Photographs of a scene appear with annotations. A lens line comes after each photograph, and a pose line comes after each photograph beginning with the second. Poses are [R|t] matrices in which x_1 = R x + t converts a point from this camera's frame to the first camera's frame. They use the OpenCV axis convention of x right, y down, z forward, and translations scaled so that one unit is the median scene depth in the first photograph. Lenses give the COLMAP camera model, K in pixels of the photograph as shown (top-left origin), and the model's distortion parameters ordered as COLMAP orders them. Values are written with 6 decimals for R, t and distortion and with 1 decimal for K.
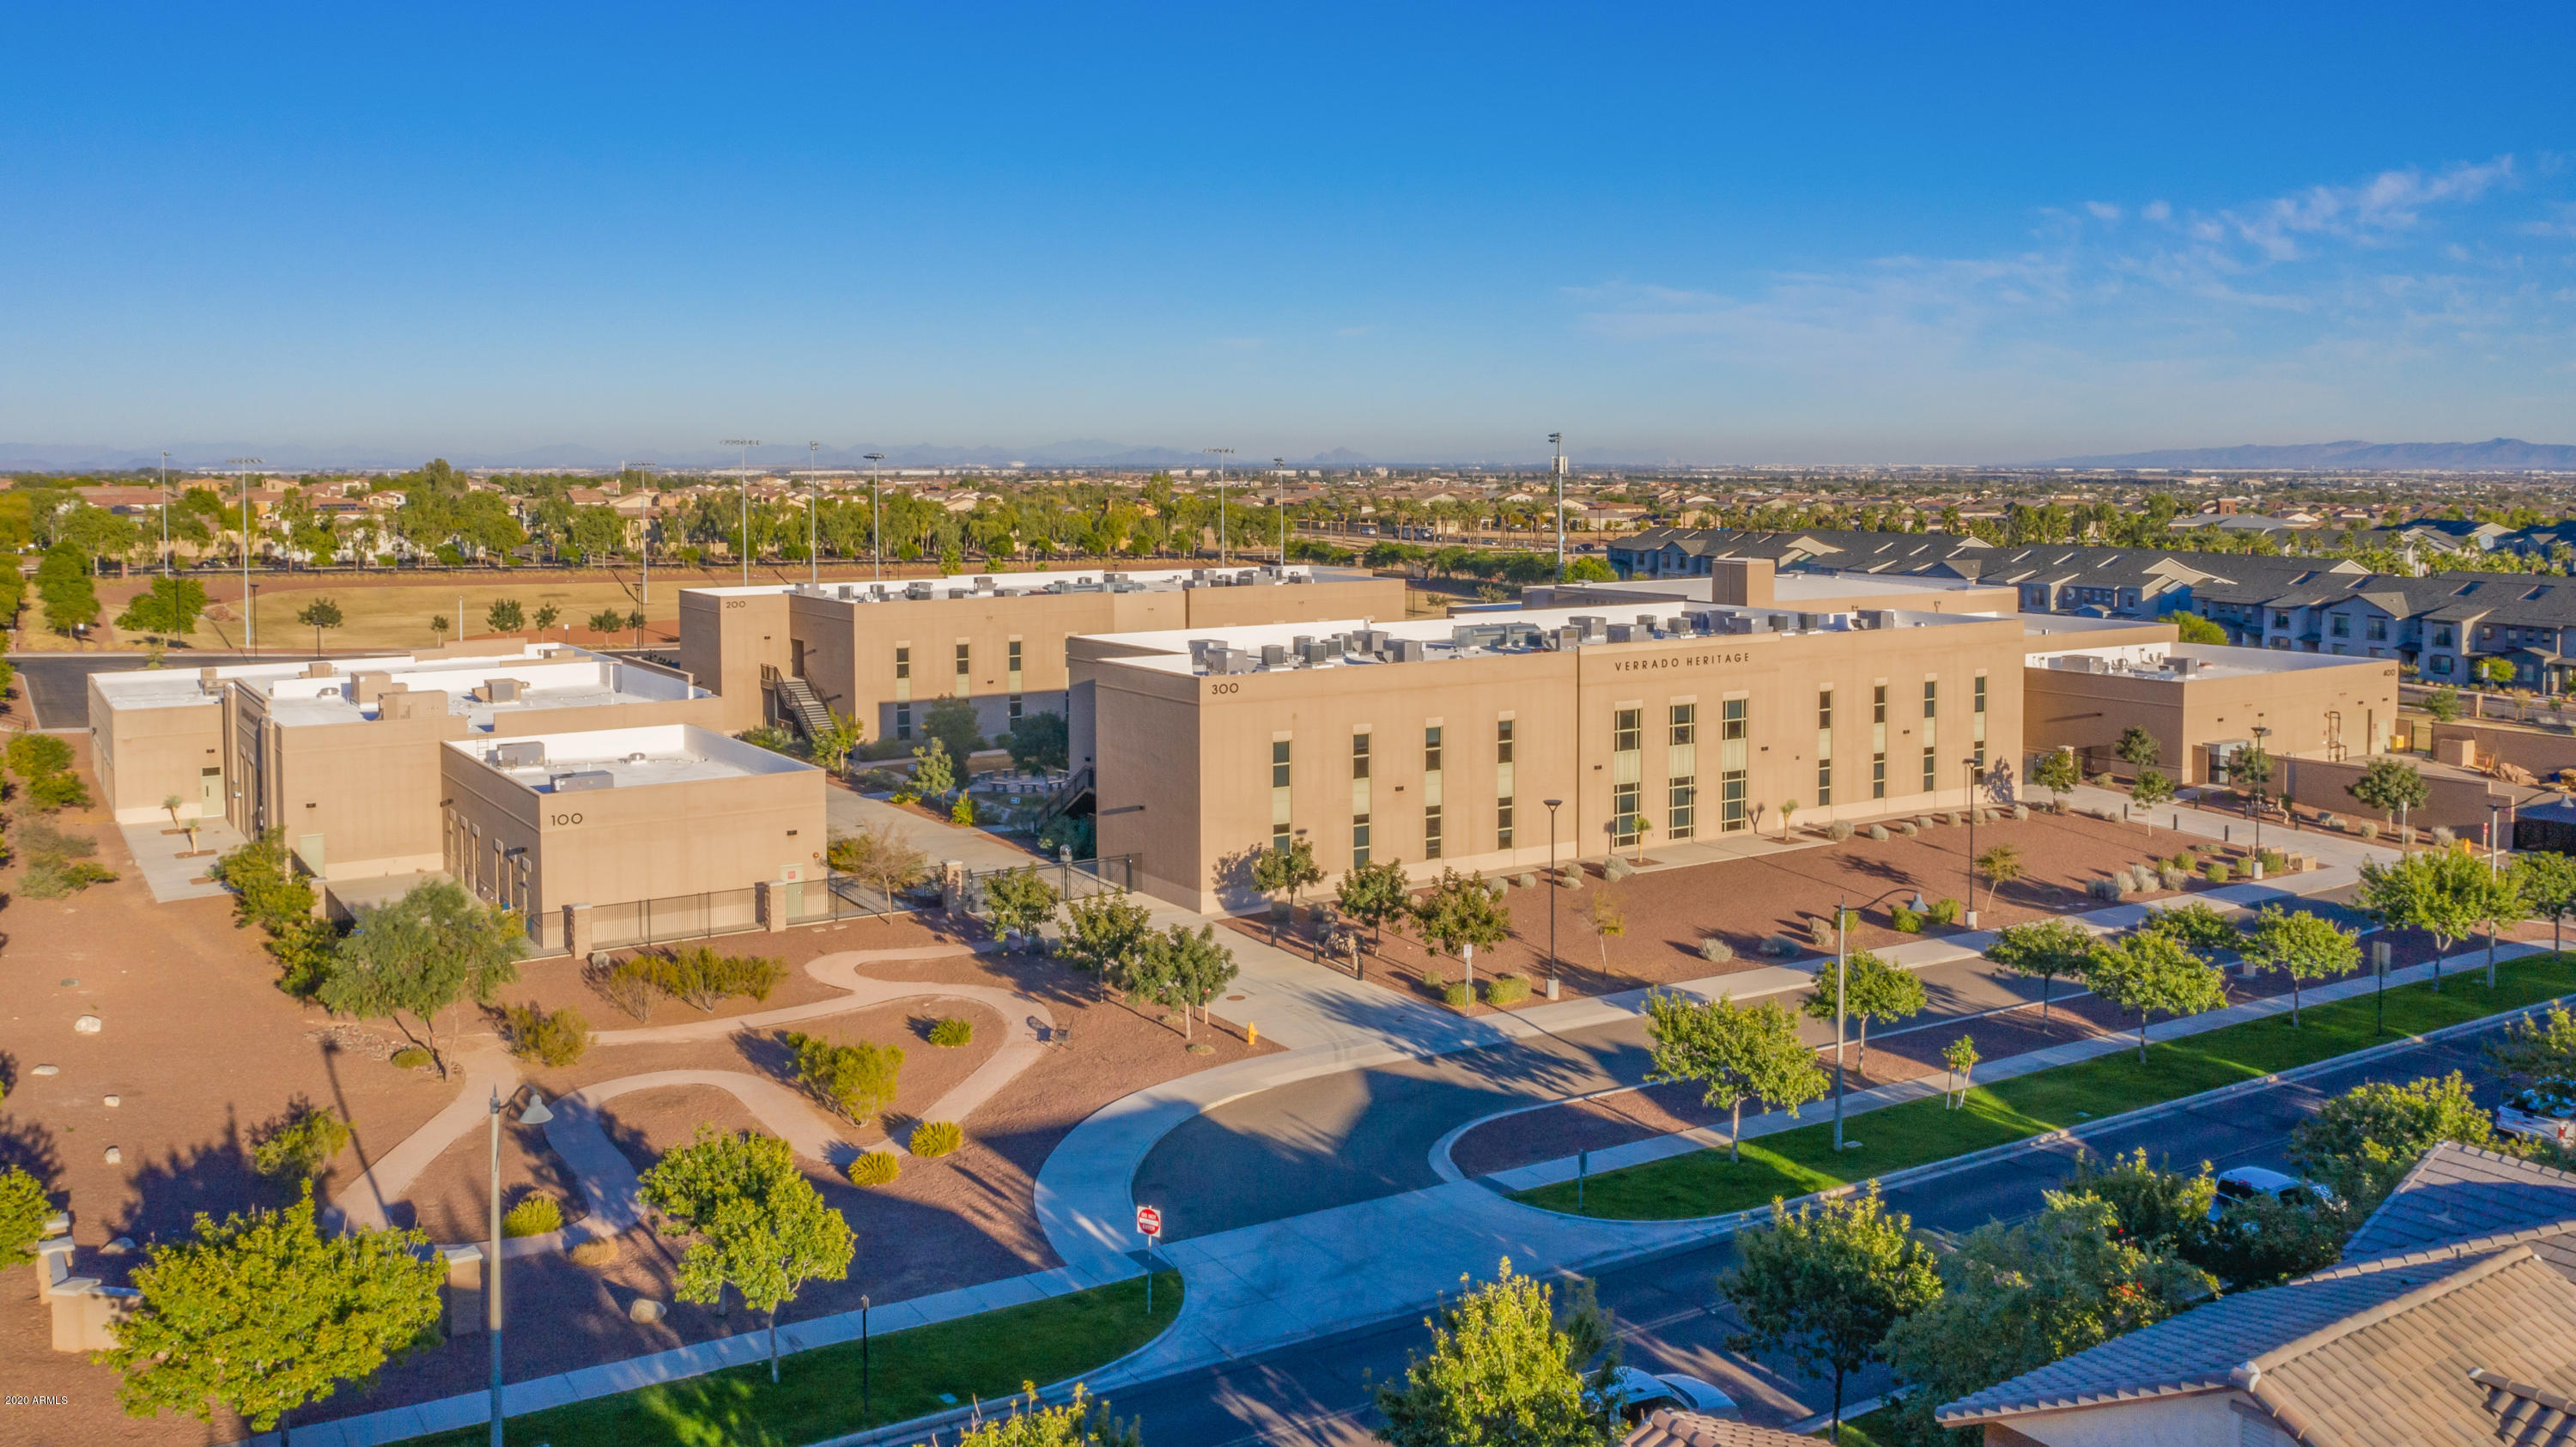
lens RADIAL K [[2021.5, 0, 1288.0], [0, 2021.5, 723.5], [0, 0, 1]] dist [-0.009847, 0.000408]
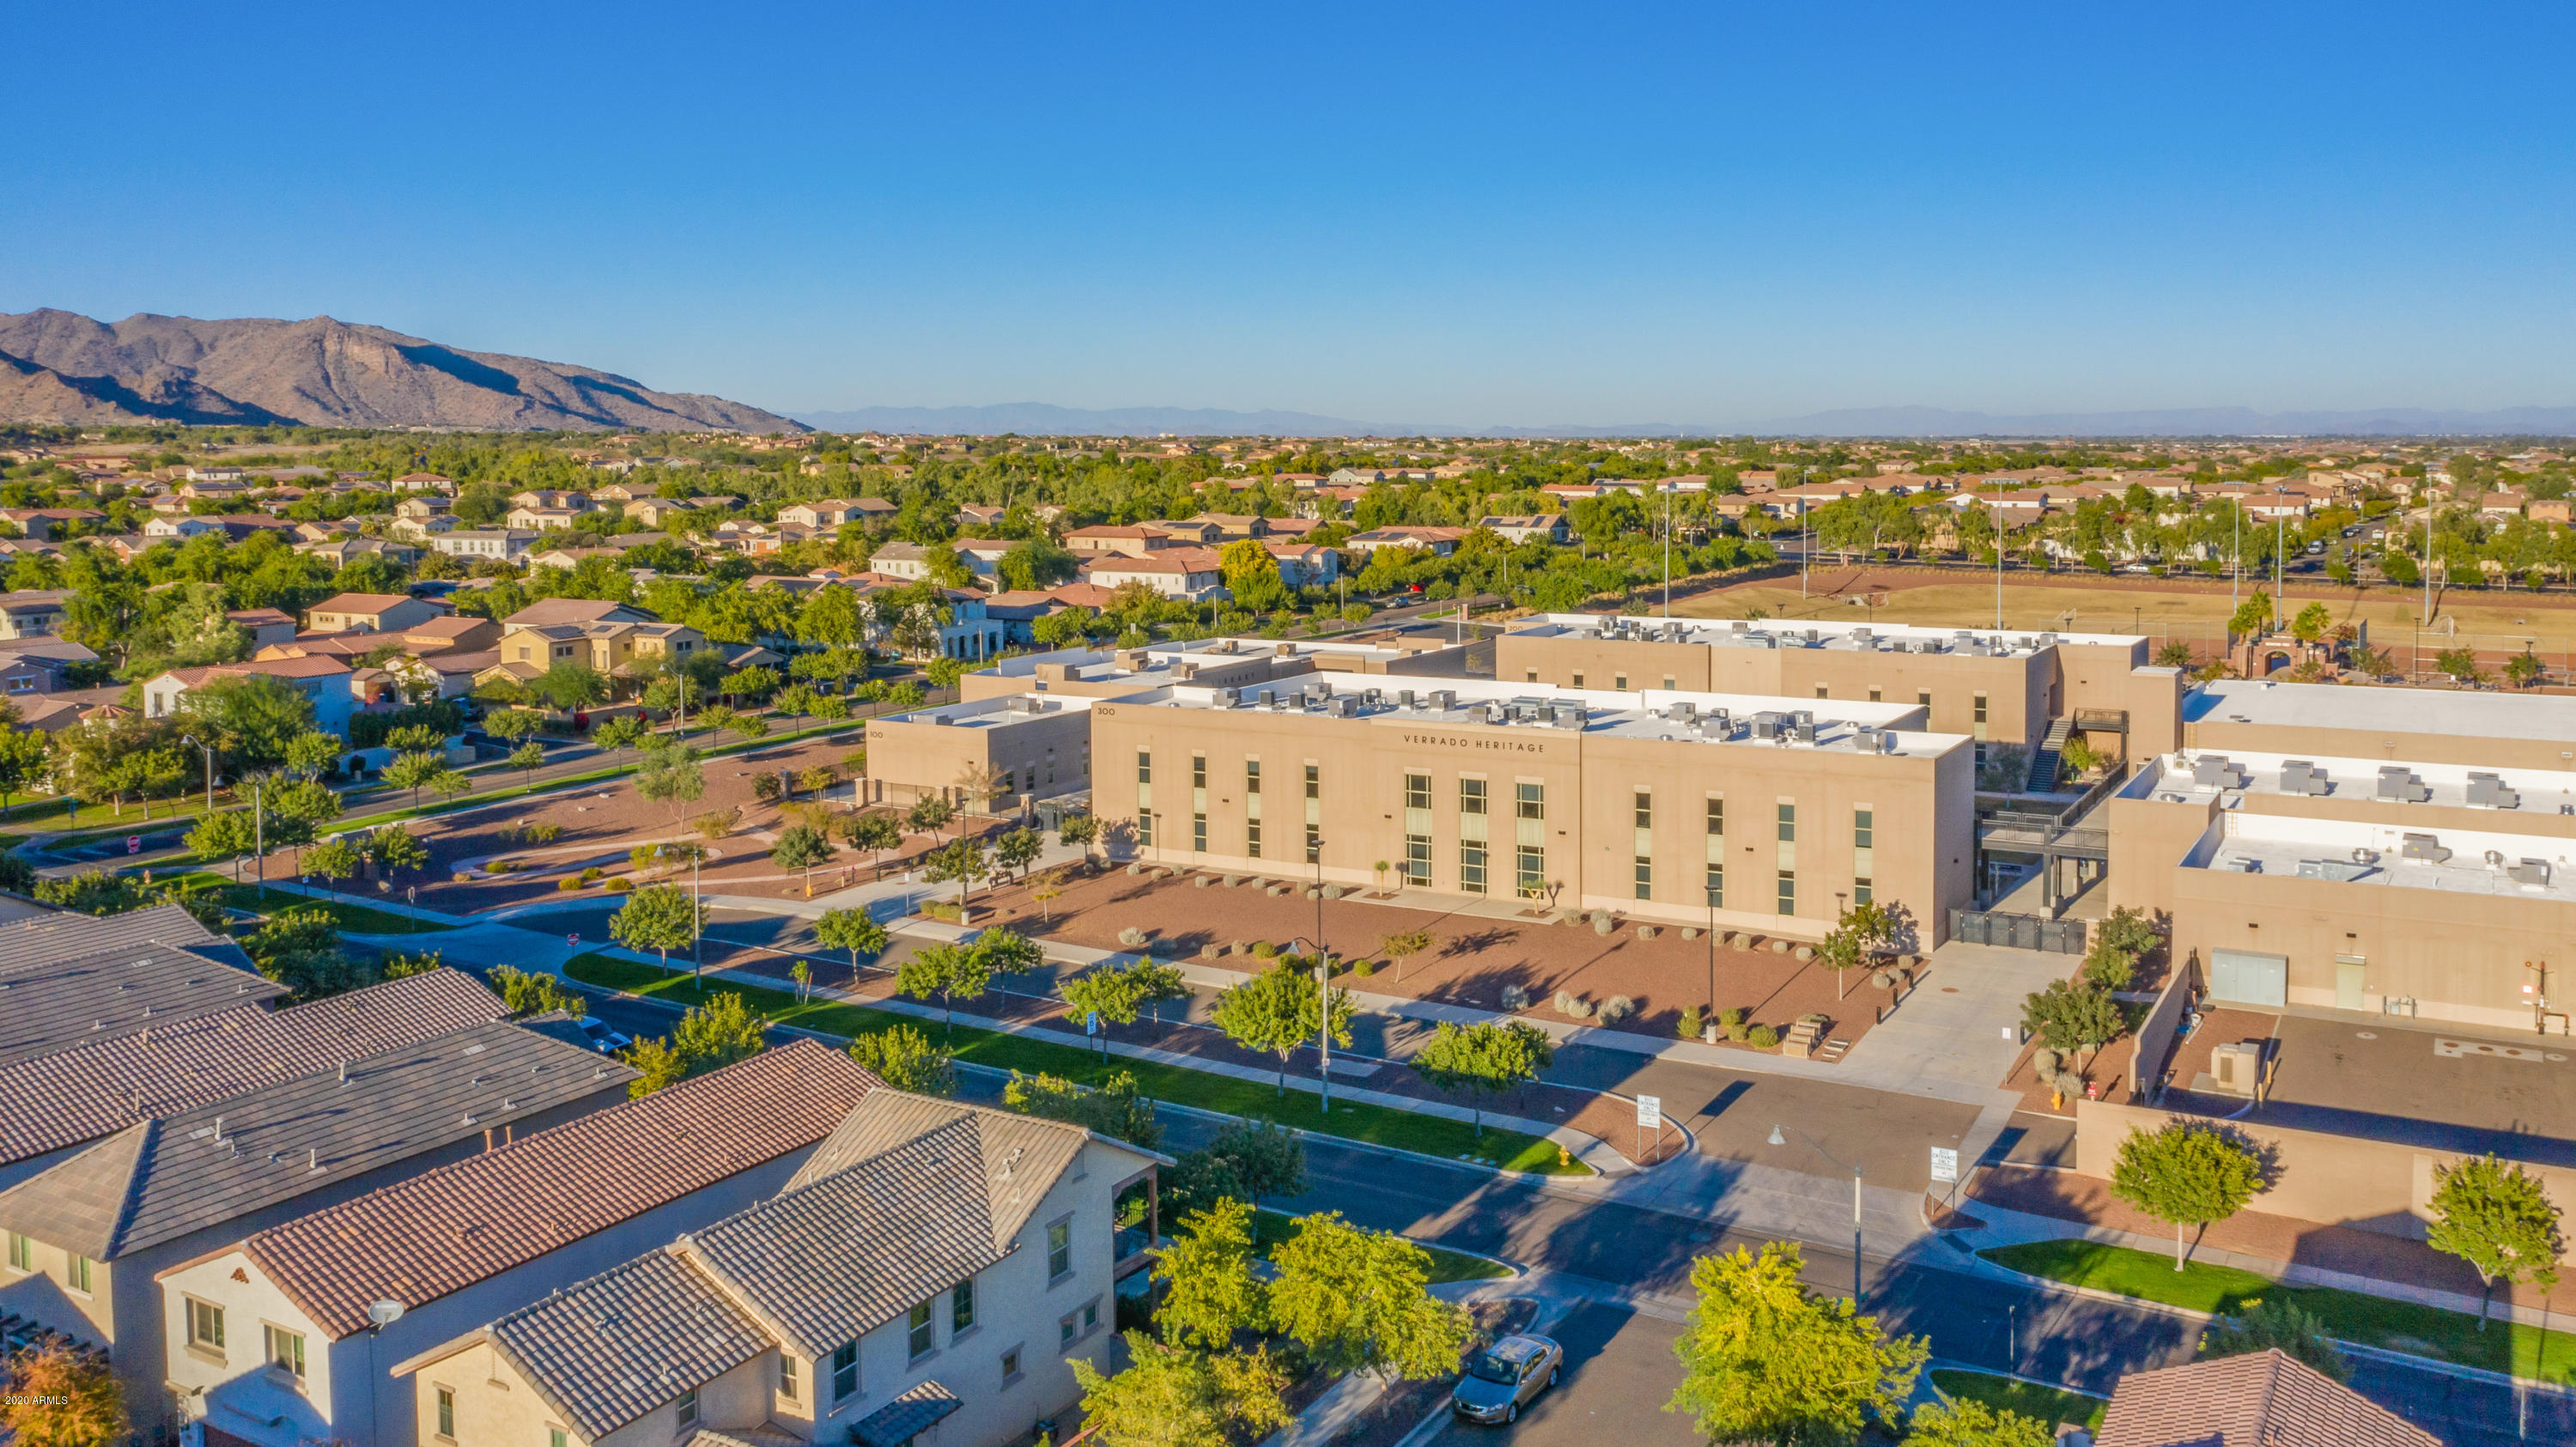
lens RADIAL K [[2021.5, 0, 1288.0], [0, 2021.5, 723.5], [0, 0, 1]] dist [-0.009847, 0.000408]
pose [[0.460372, 0.121423, -0.879383, 1.190953], [-0.108128, 0.990896, 0.080214, -0.125910], [0.881116, 0.058158, 0.469310, 0.350409]]
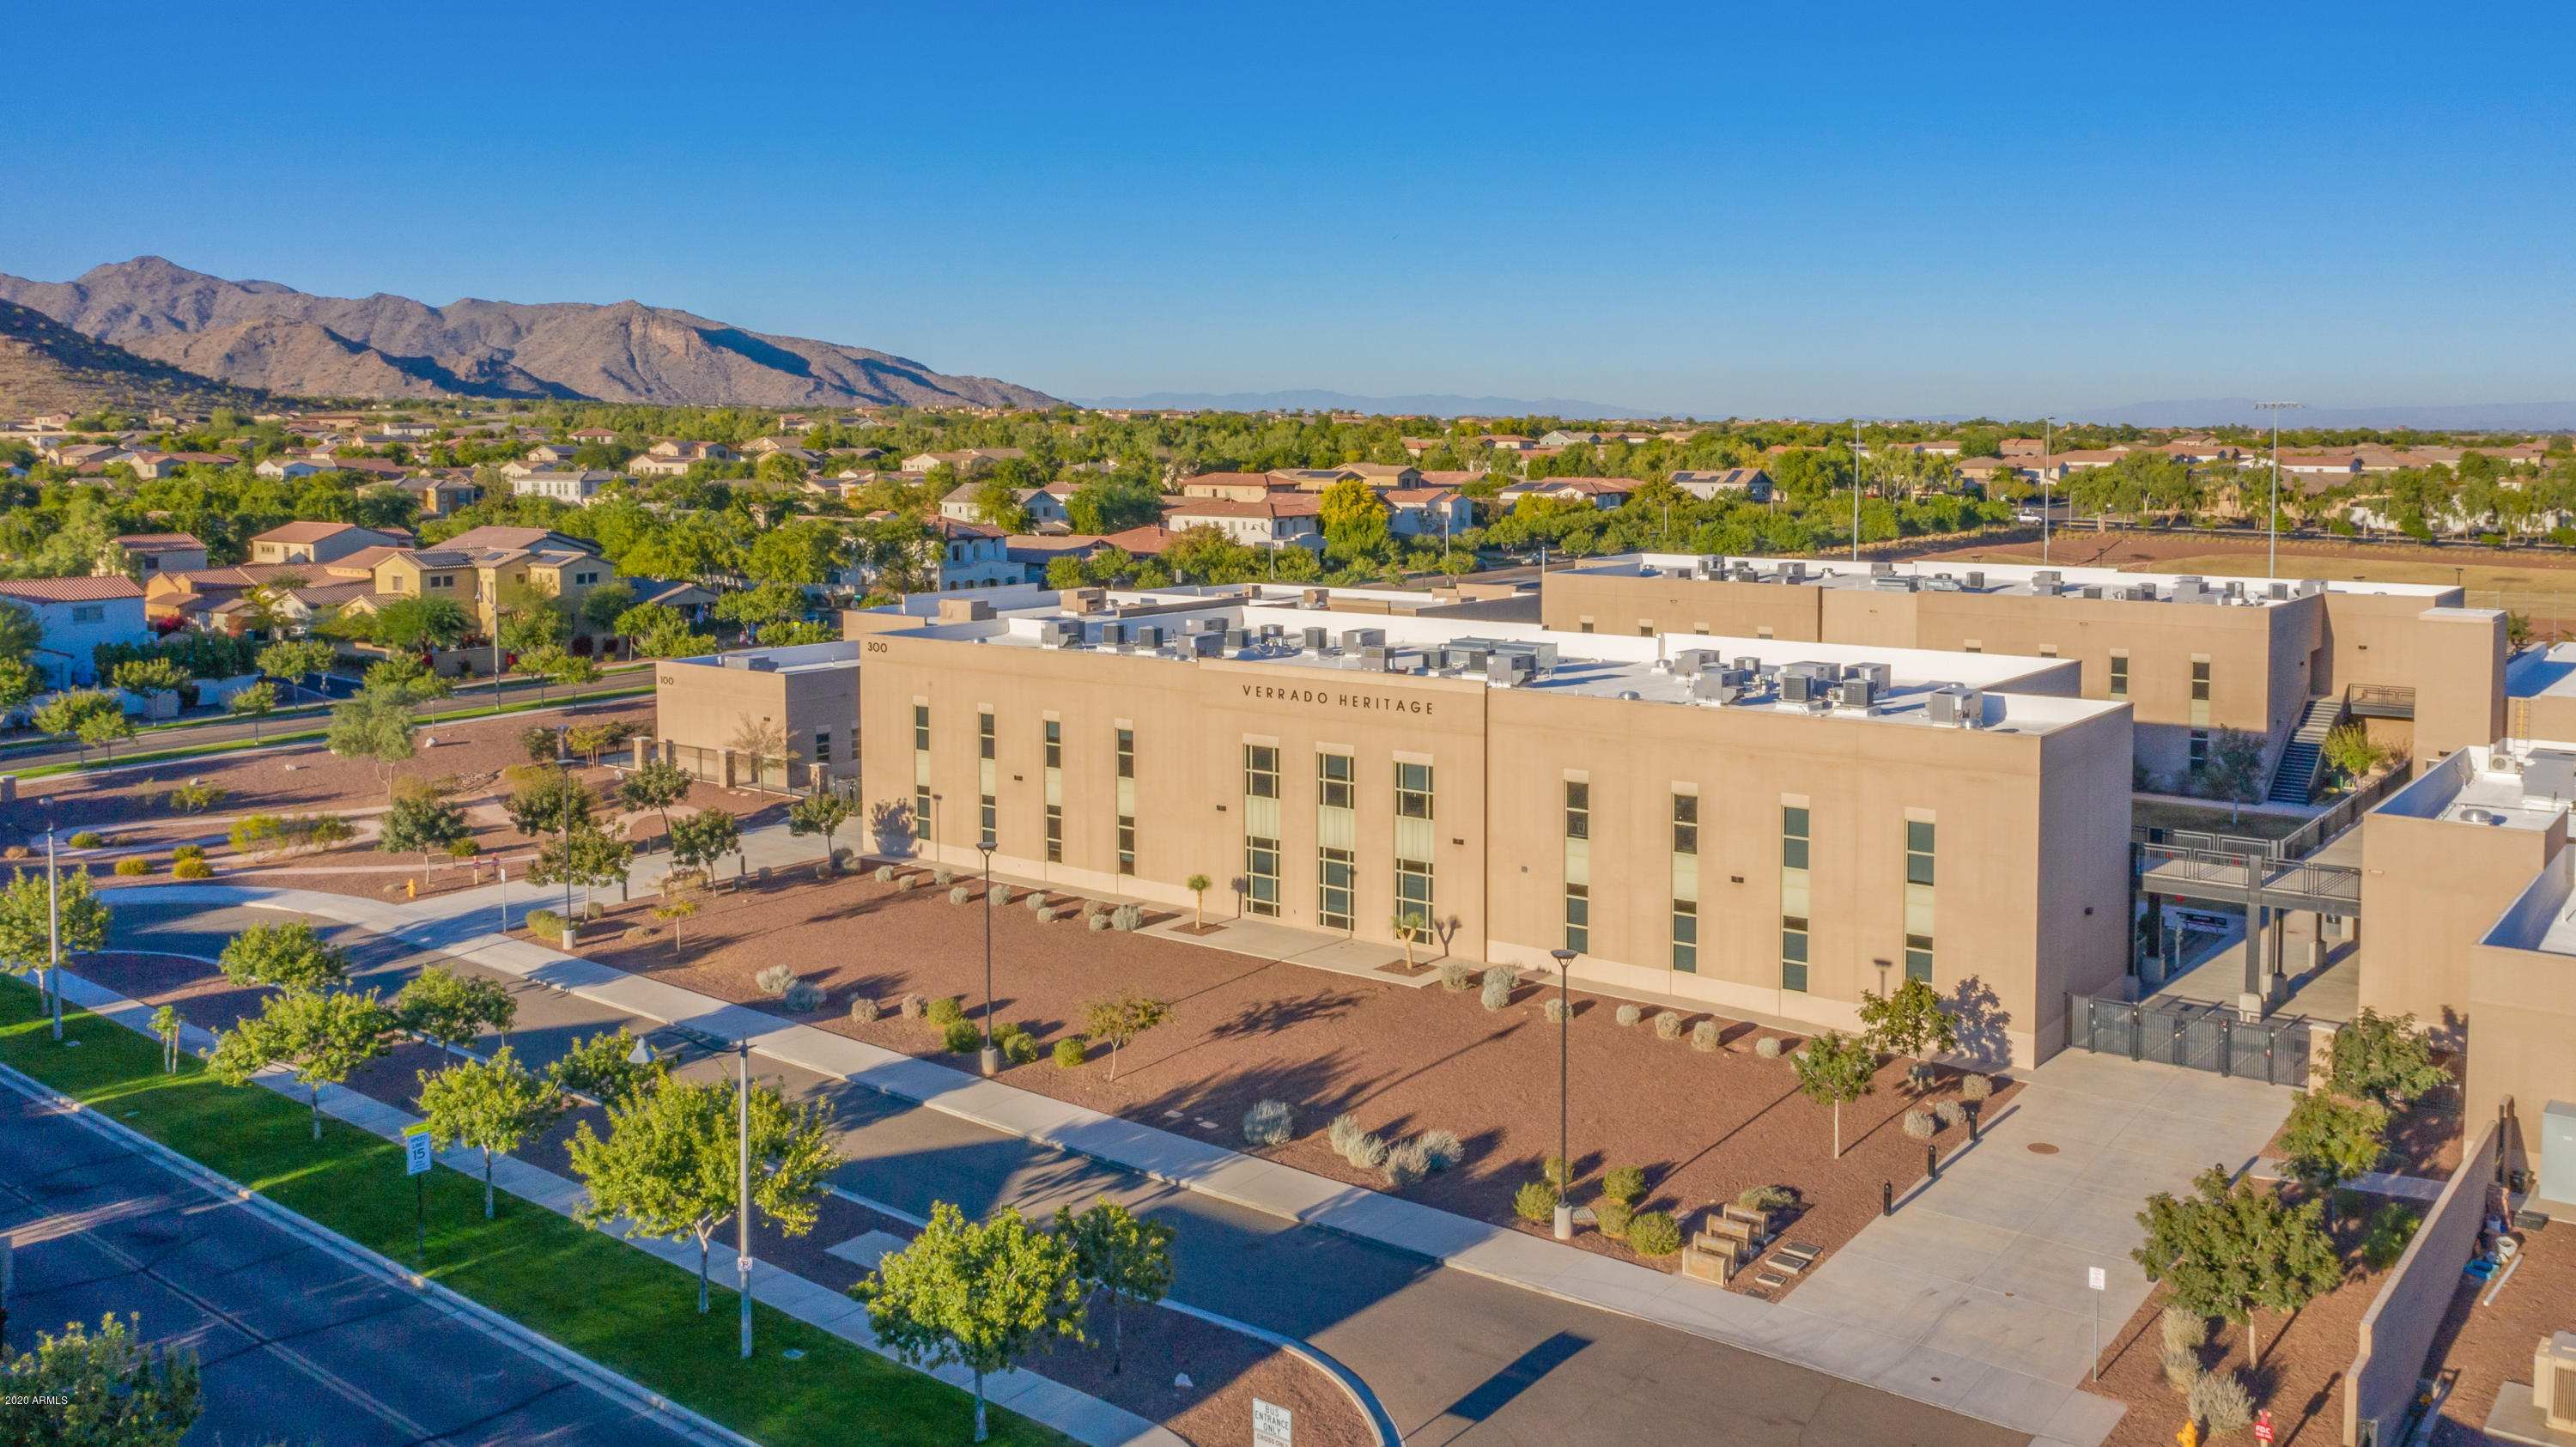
lens RADIAL K [[2039.4, 0, 1288.5], [0, 2039.4, 677.4], [0, 0, 1]] dist [-0.012281, 0.002403]
pose [[0.338213, 0.115914, -0.933903, 0.917059], [-0.120973, 0.989507, 0.079005, -0.098339], [0.933262, 0.086256, 0.348687, 0.716236]]
